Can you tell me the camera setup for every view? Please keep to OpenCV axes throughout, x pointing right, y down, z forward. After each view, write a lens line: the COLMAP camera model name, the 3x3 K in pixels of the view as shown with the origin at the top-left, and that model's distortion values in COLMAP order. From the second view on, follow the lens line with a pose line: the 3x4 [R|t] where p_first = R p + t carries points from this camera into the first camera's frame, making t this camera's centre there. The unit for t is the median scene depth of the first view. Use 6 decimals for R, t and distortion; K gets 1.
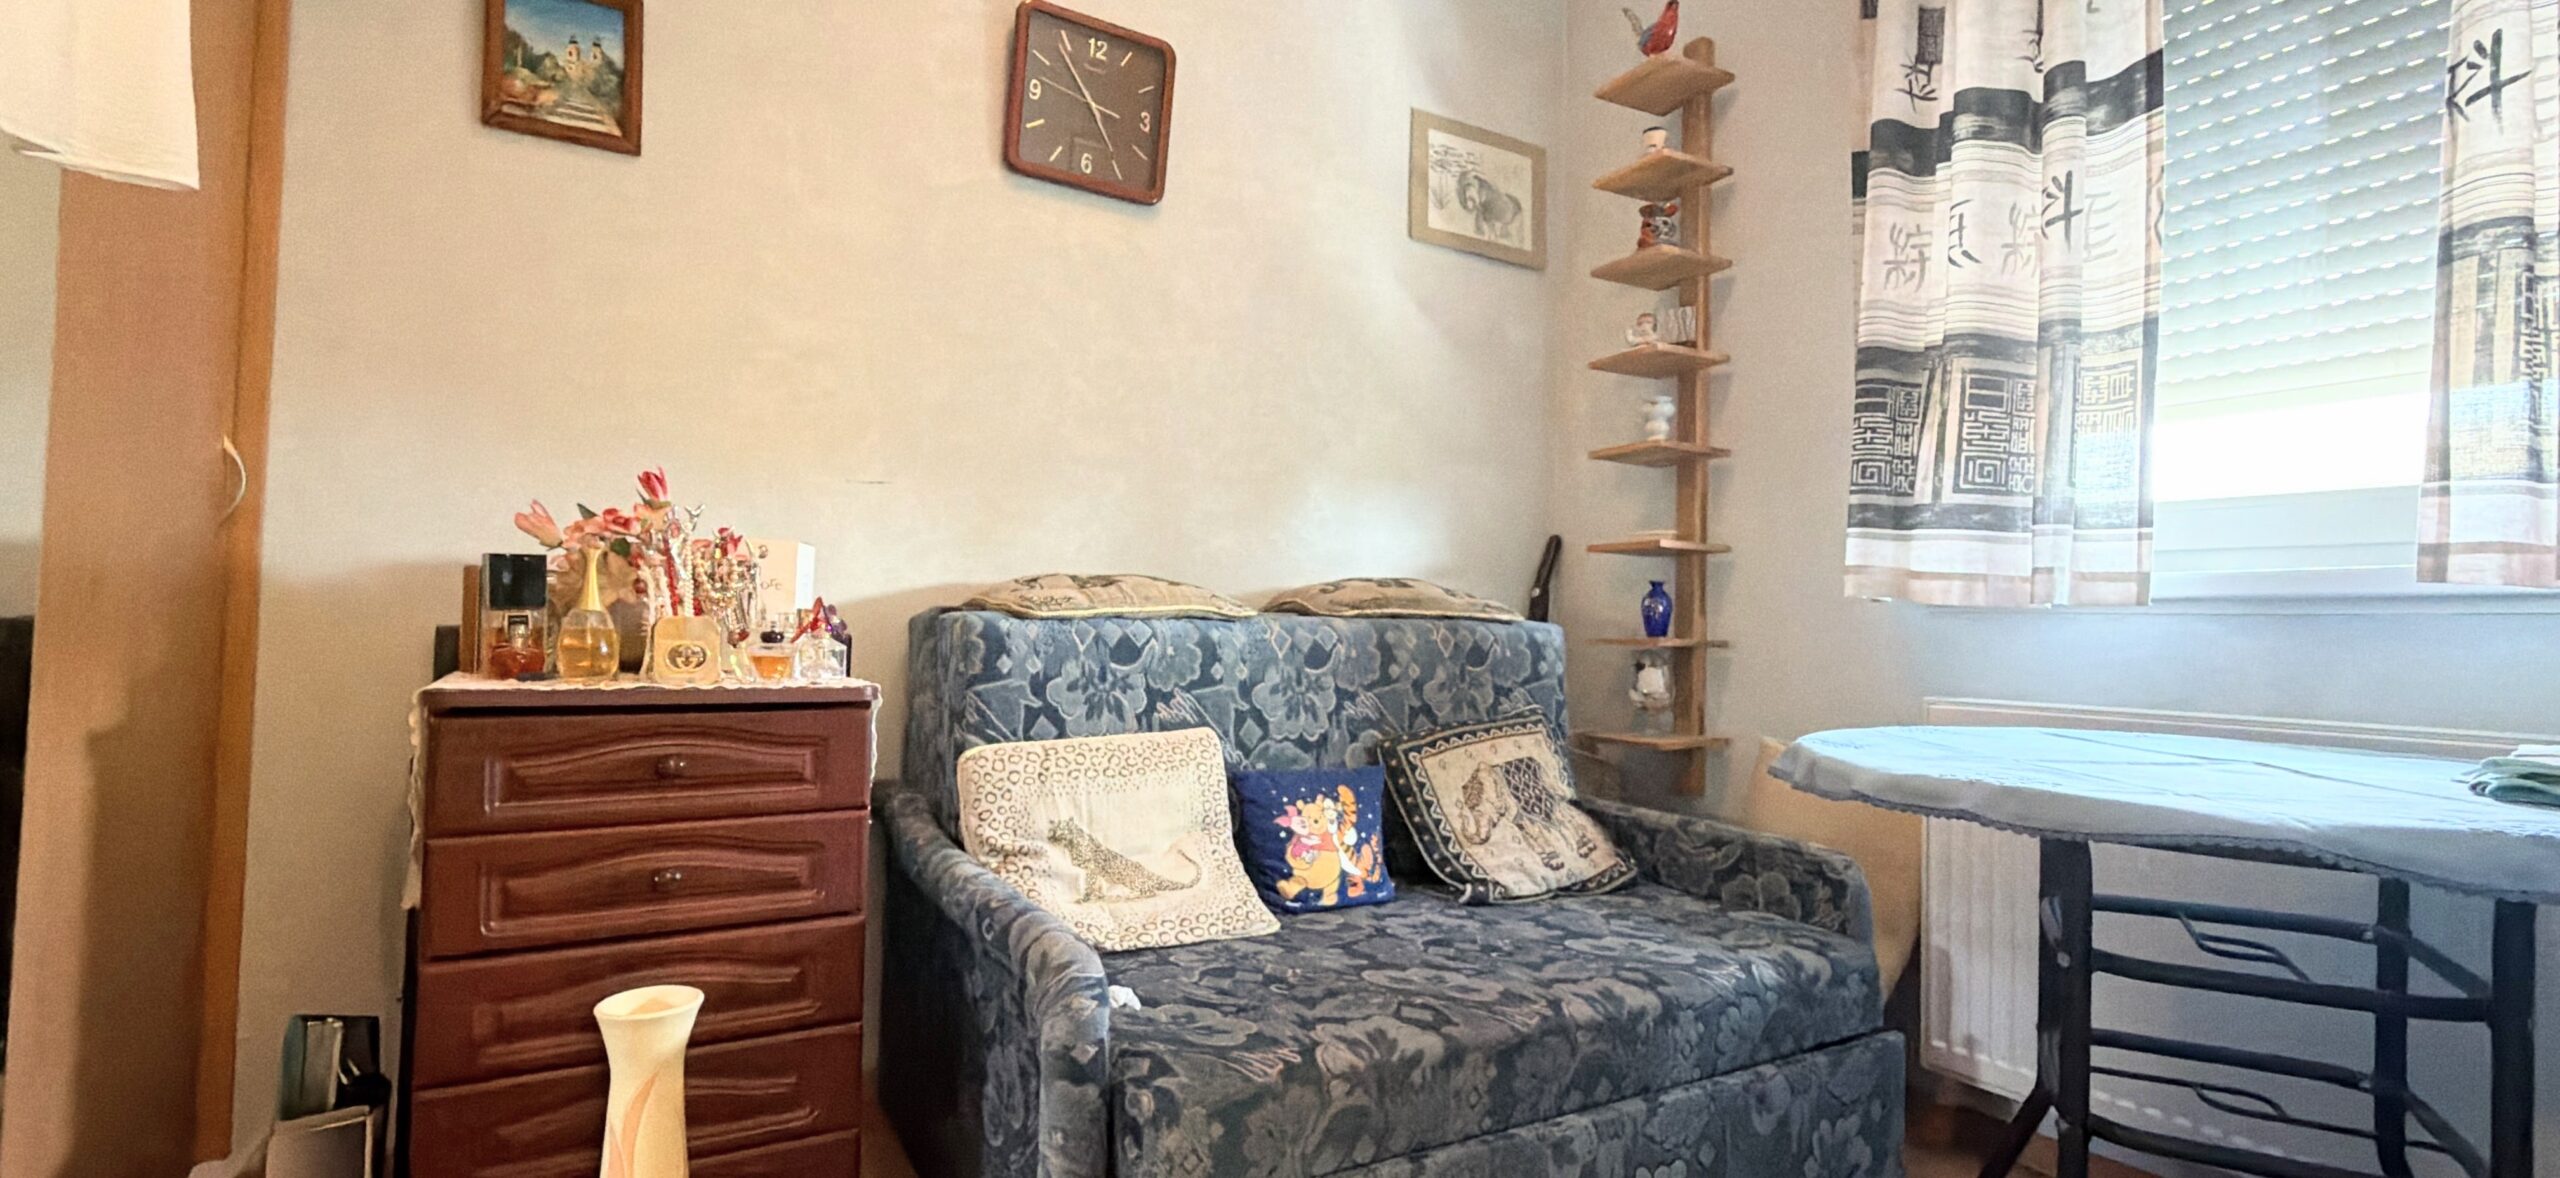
lens RADIAL K [[1163.0, 0, 1280.8], [0, 1163.0, 592.2], [0, 0, 1]] dist [0.000271, -0.000019]
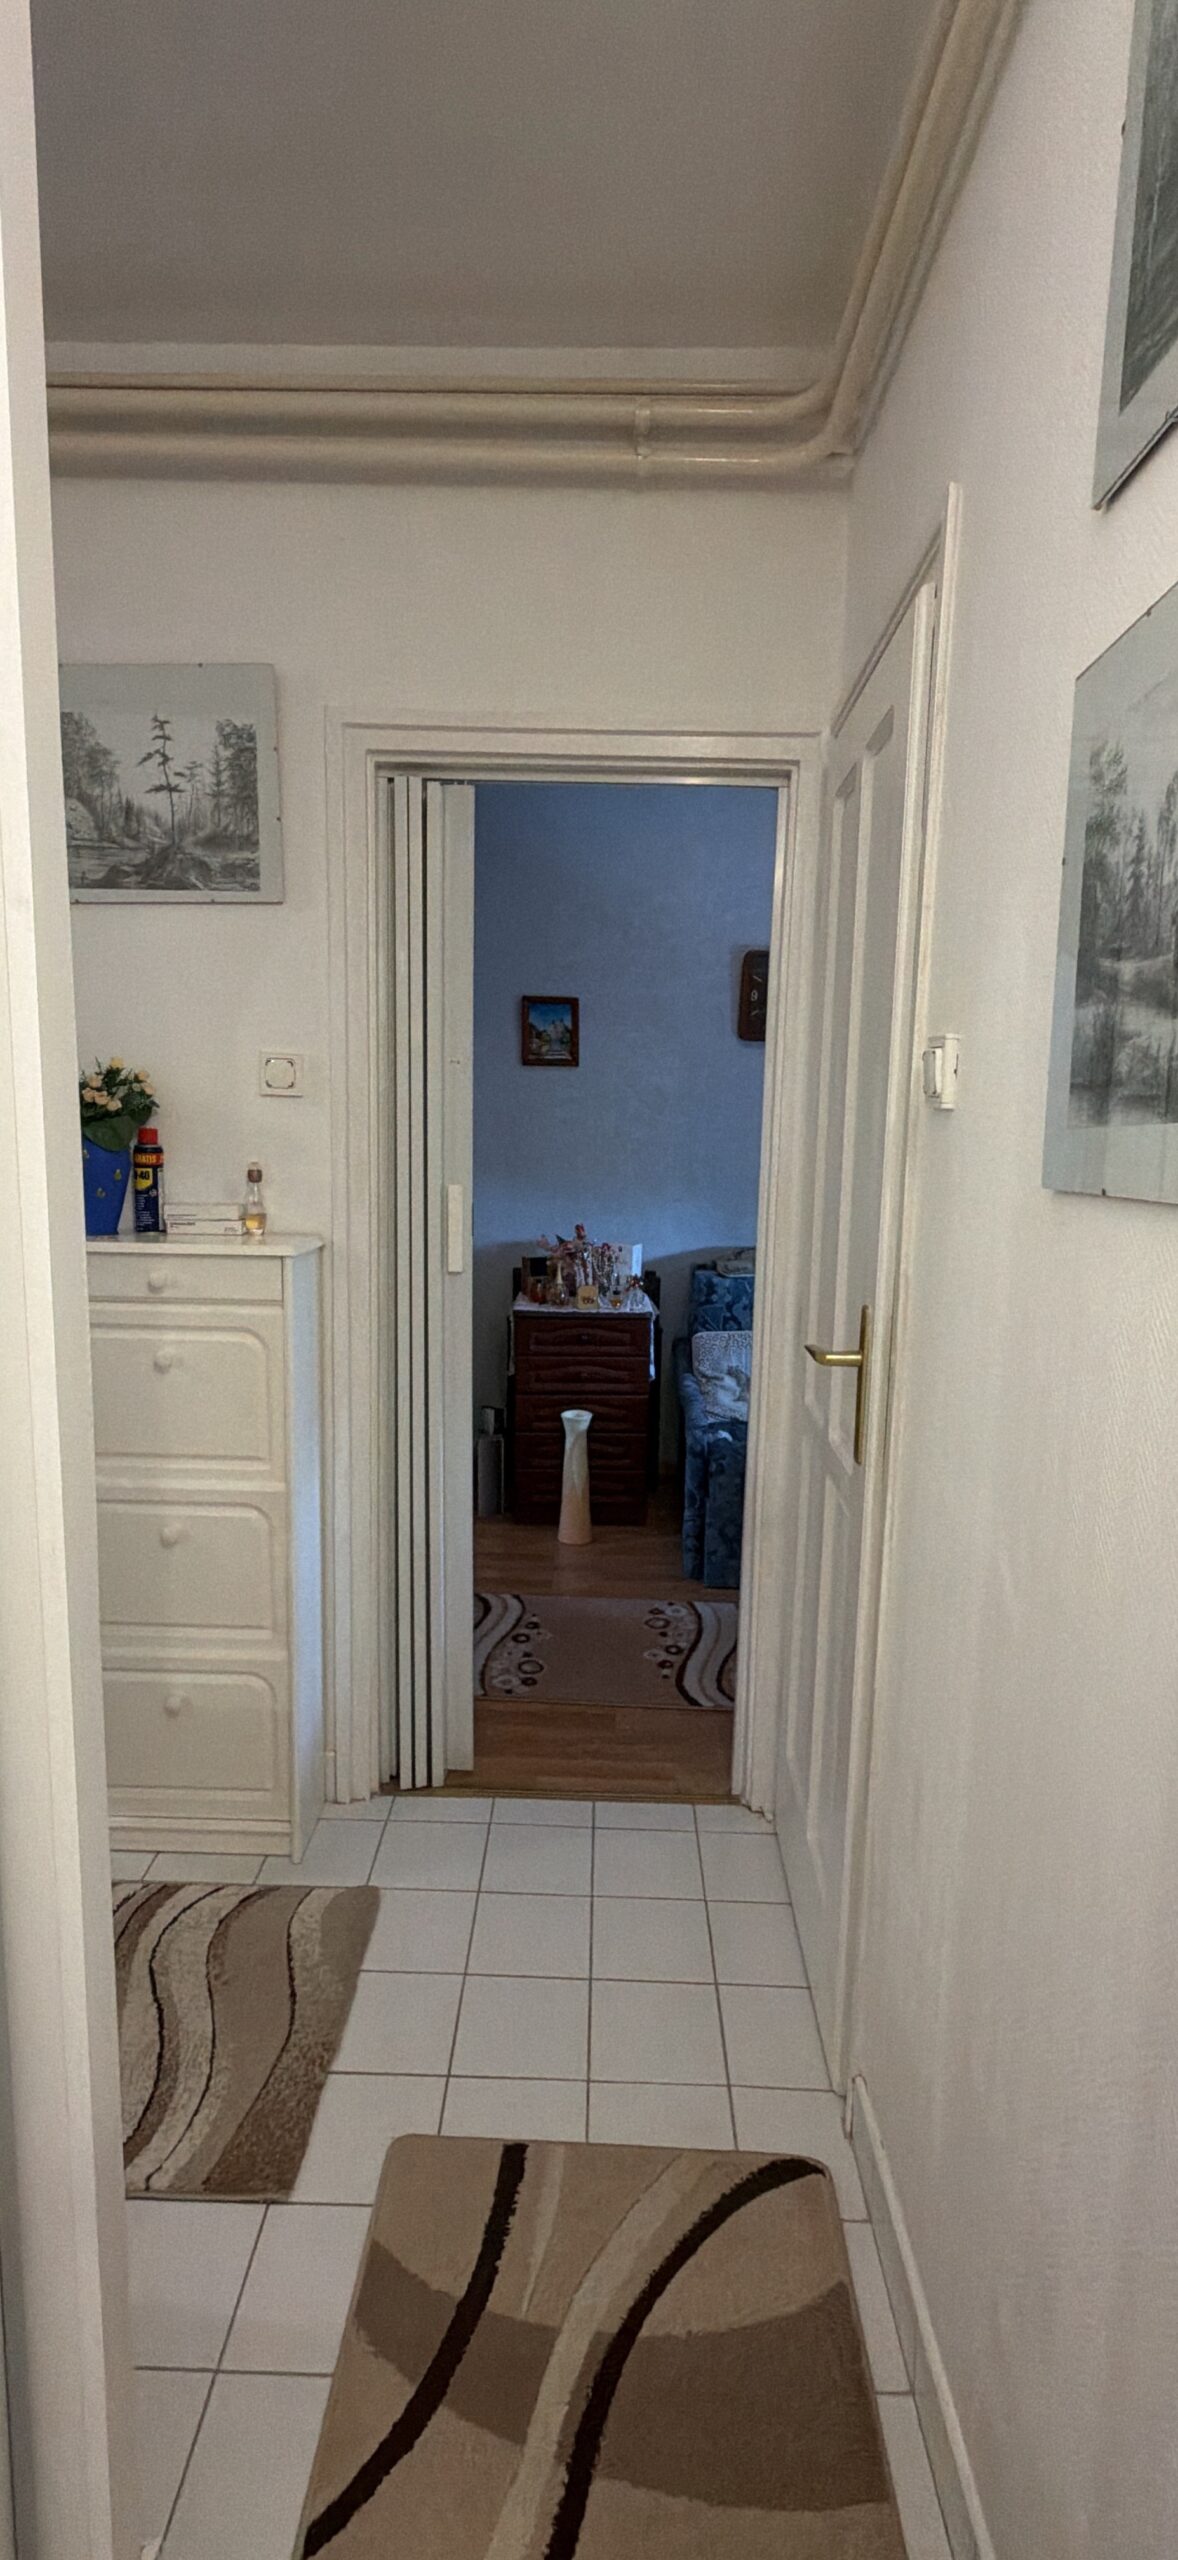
lens RADIAL K [[1163.0, 0, 590.2], [0, 1163.0, 1286.2], [0, 0, 1]] dist [0.000271, -0.000019]
pose [[0.848762, 0.063032, -0.525005, 0.940487], [0.021334, 0.987979, 0.153106, -0.392873], [0.528345, -0.141151, 0.837214, -1.306207]]
